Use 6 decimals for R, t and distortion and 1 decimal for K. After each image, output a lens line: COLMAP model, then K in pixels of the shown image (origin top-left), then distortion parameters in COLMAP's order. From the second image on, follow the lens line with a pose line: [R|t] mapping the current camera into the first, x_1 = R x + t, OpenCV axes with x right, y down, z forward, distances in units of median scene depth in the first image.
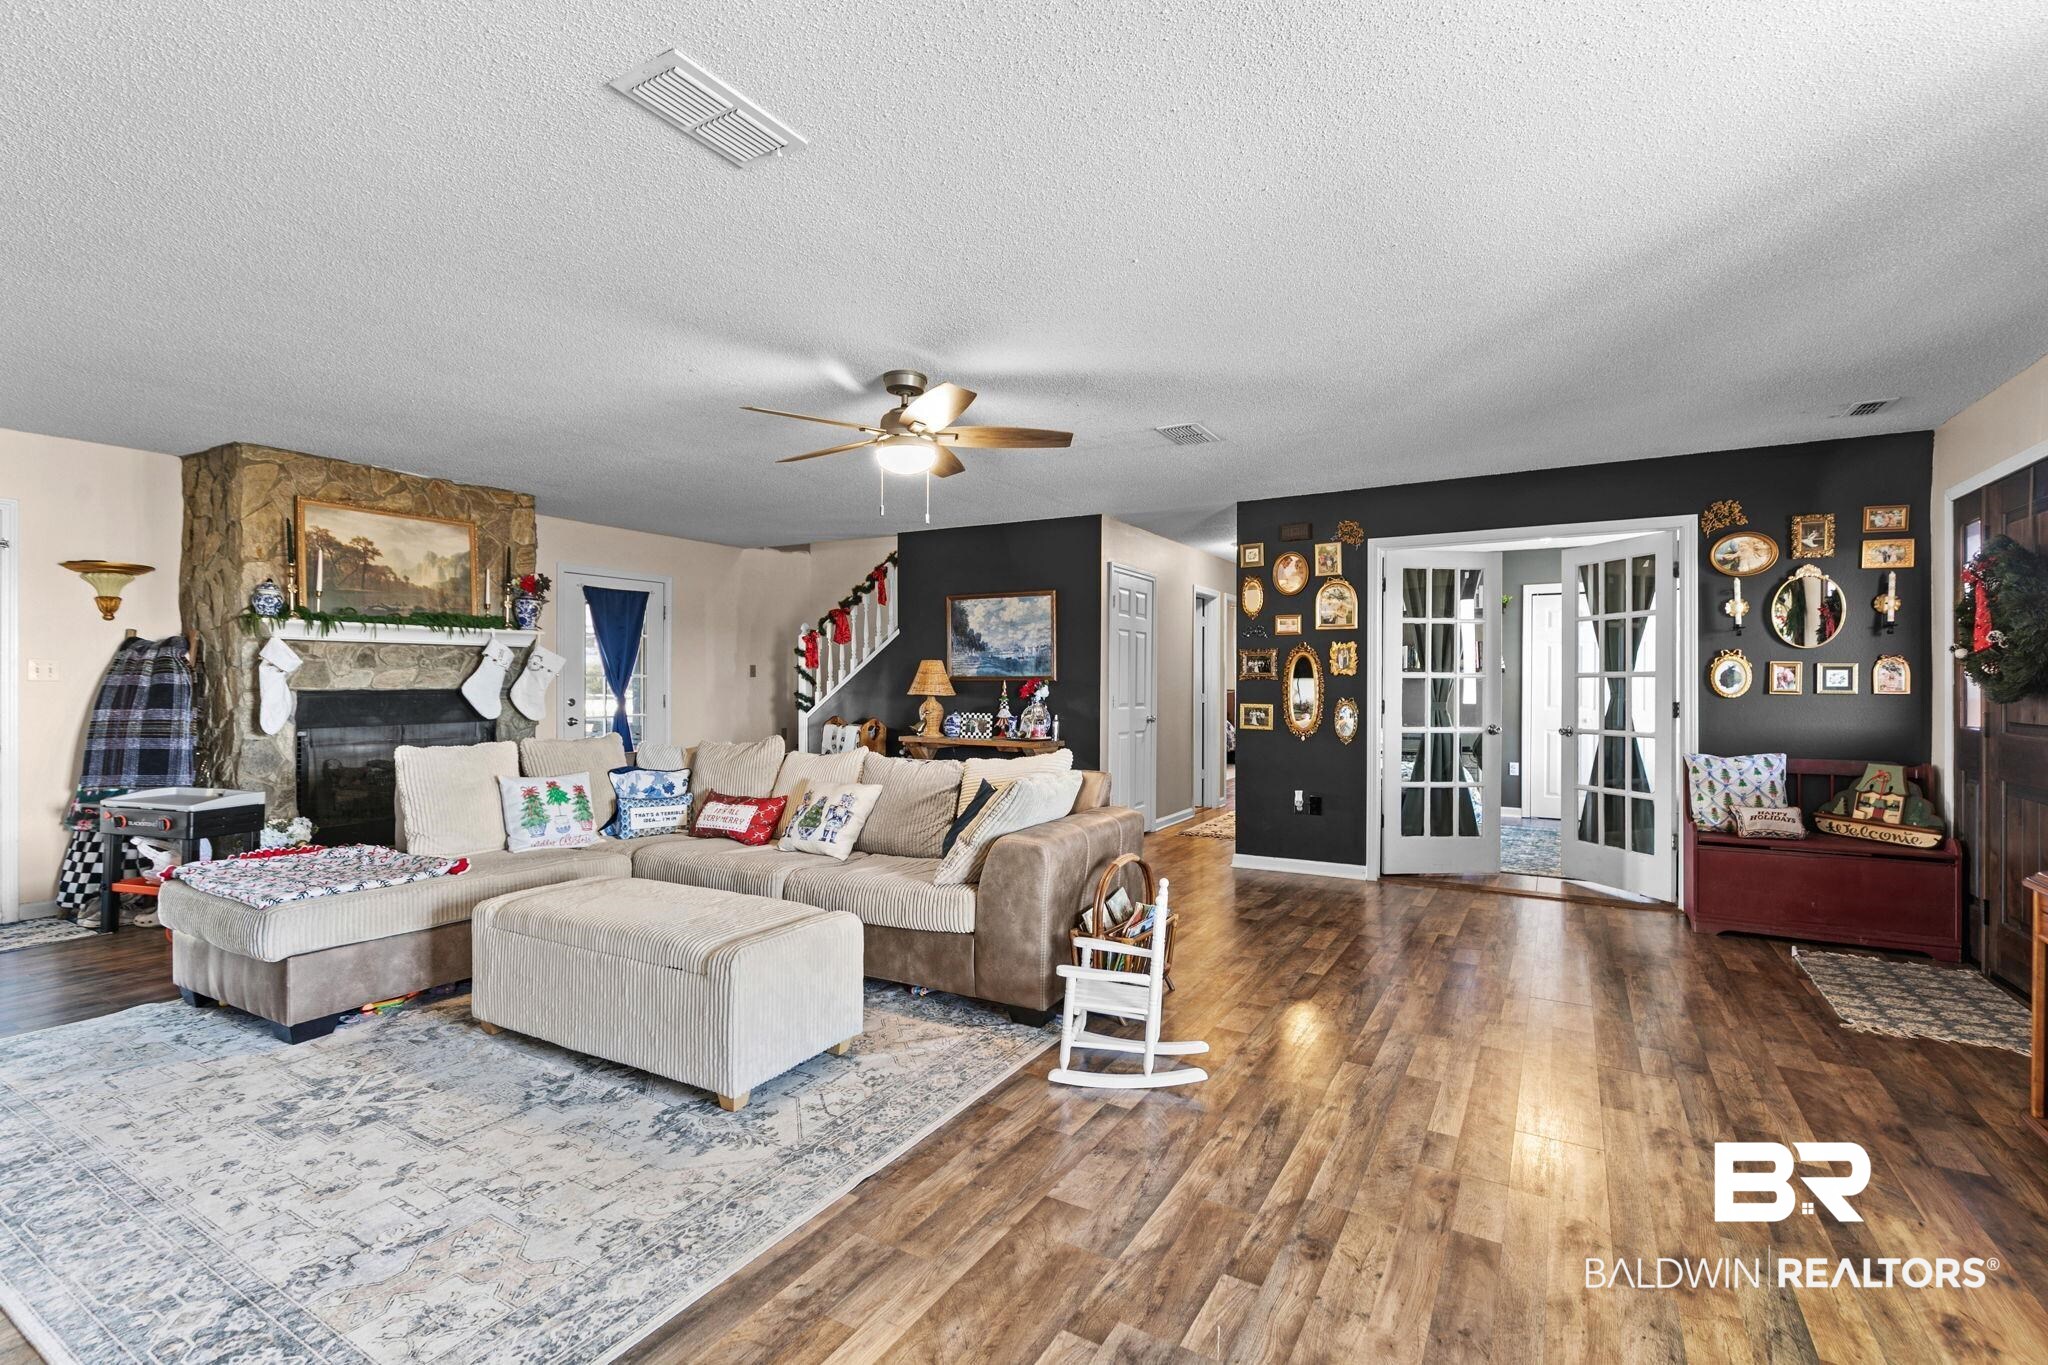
lens RADIAL K [[921.7, 0, 1027.3], [0, 921.7, 665.4], [0, 0, 1]] dist [0.003554, 0.000177]
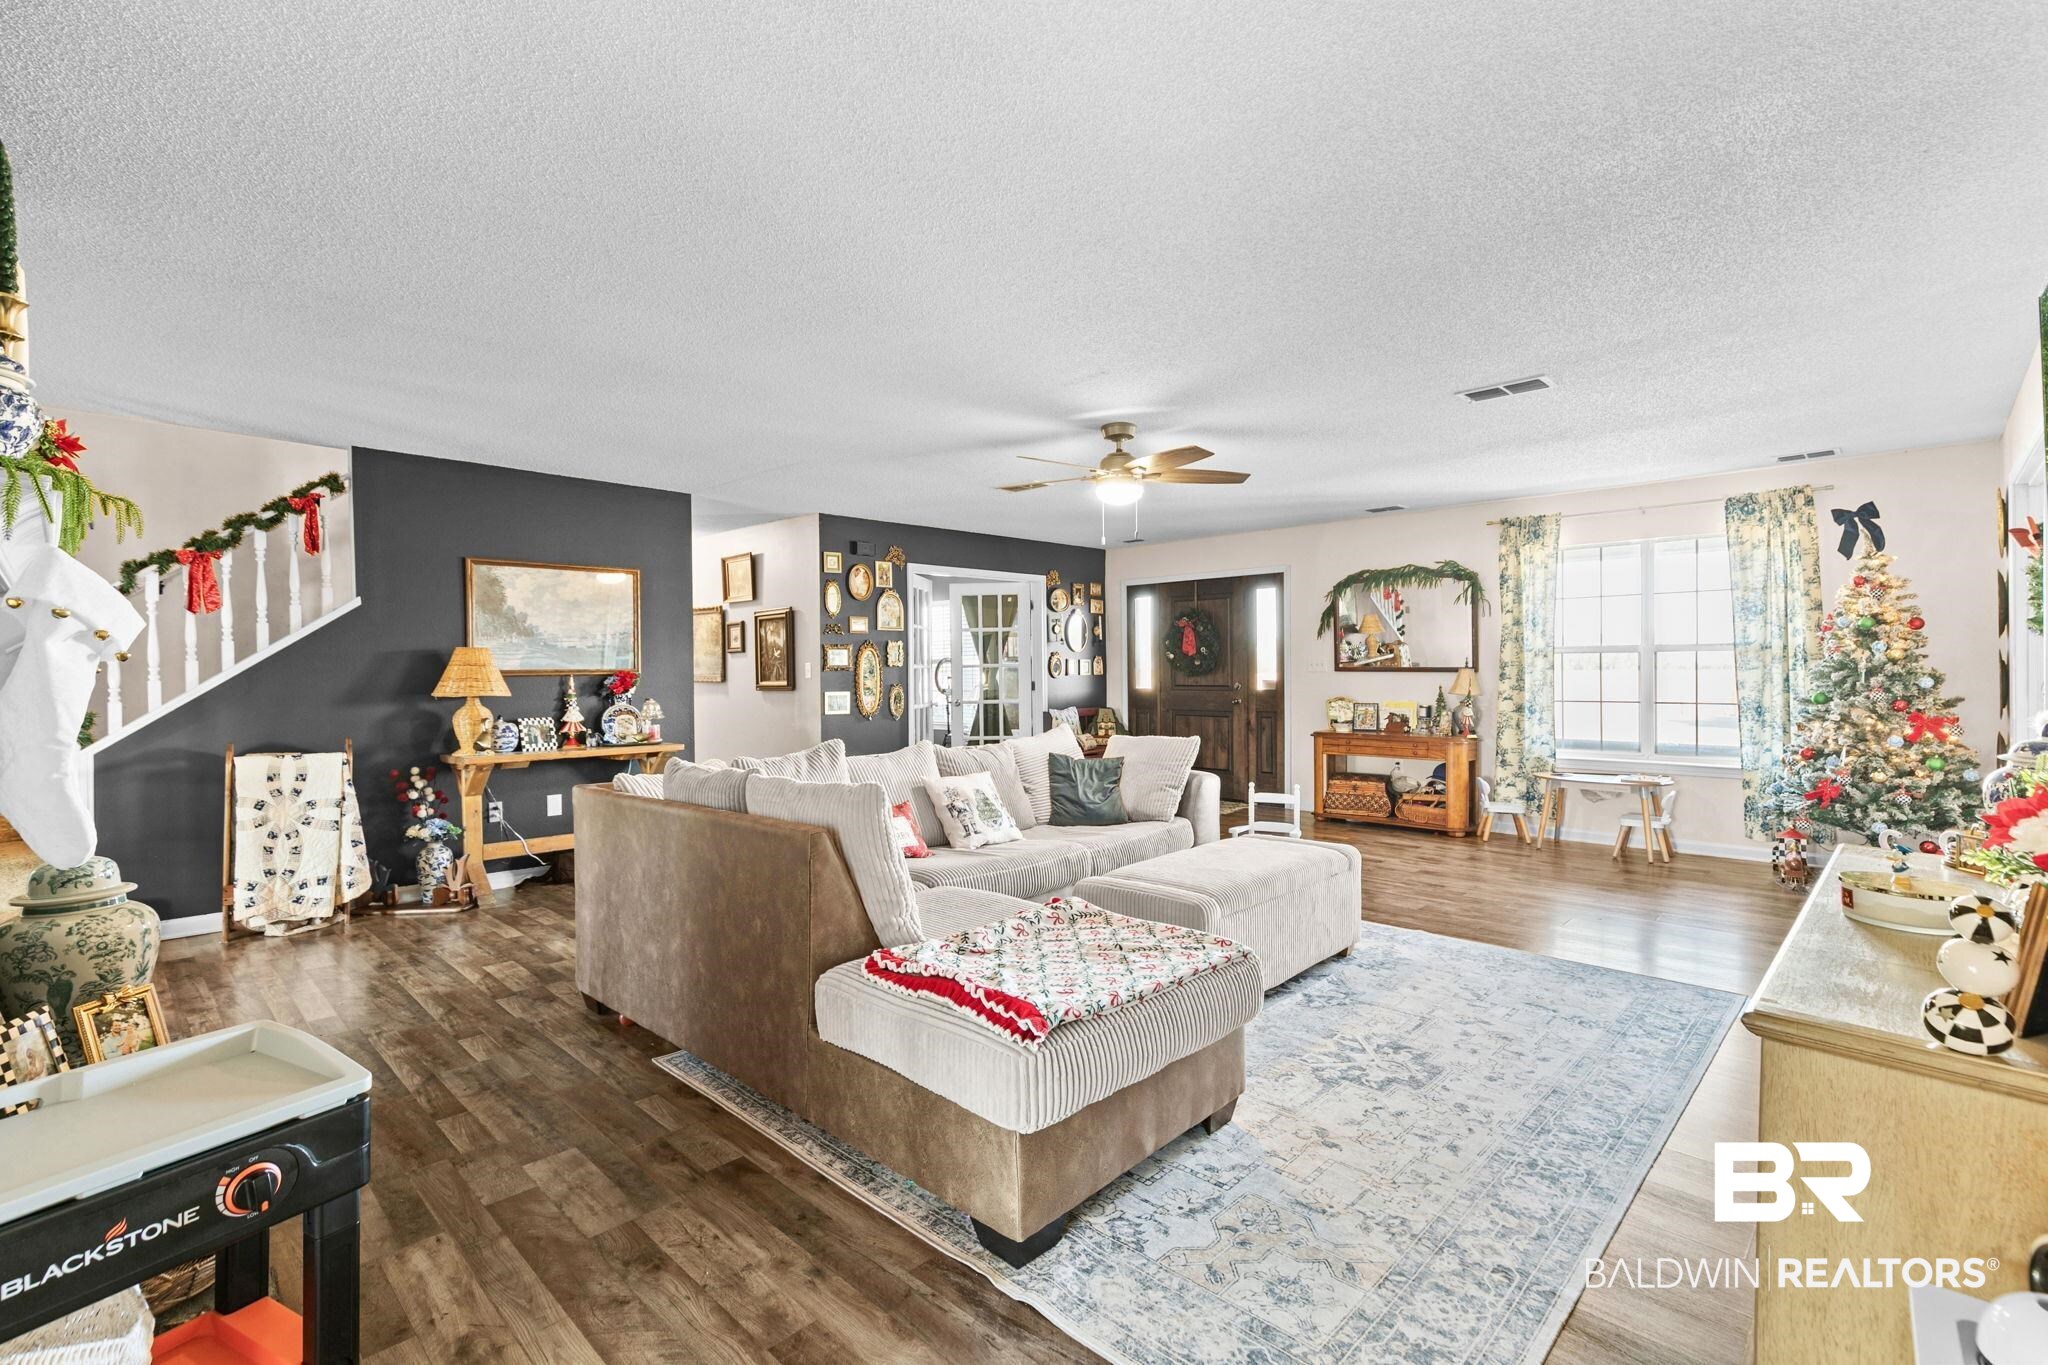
lens RADIAL K [[921.7, 0, 1027.3], [0, 921.7, 665.4], [0, 0, 1]] dist [0.003554, 0.000177]
pose [[0.240405, -0.000964, 0.970672, -0.844133], [-0.007983, 0.999964, 0.002971, 0.003558], [-0.970640, -0.008463, 0.240388, 0.508325]]
